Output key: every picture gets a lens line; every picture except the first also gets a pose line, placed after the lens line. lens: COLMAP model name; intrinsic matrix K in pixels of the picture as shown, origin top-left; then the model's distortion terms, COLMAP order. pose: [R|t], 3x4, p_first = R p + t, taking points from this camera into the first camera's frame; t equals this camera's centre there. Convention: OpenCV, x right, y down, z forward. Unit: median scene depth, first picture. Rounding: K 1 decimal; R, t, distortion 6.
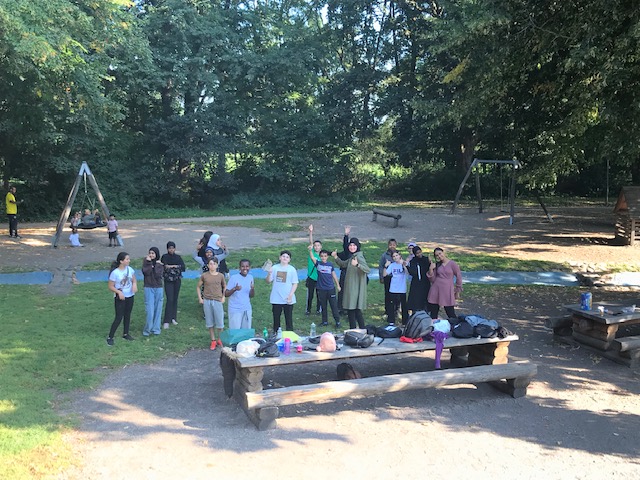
lens RADIAL K [[754.9, 0, 320.0], [0, 754.9, 240.0], [0, 0, 1]] dist [0.008680, -0.023601]
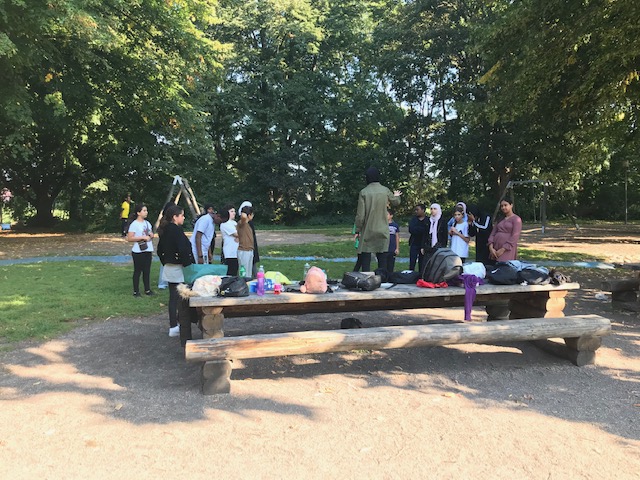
lens RADIAL K [[531.0, 0, 320.0], [0, 531.0, 240.0], [0, 0, 1]] dist [-0.005131, 0.000633]
pose [[0.990346, -0.000519, -0.138616, 0.058409], [-0.007702, 0.998242, -0.058760, 0.084043], [0.138403, 0.059260, 0.988601, 0.318187]]
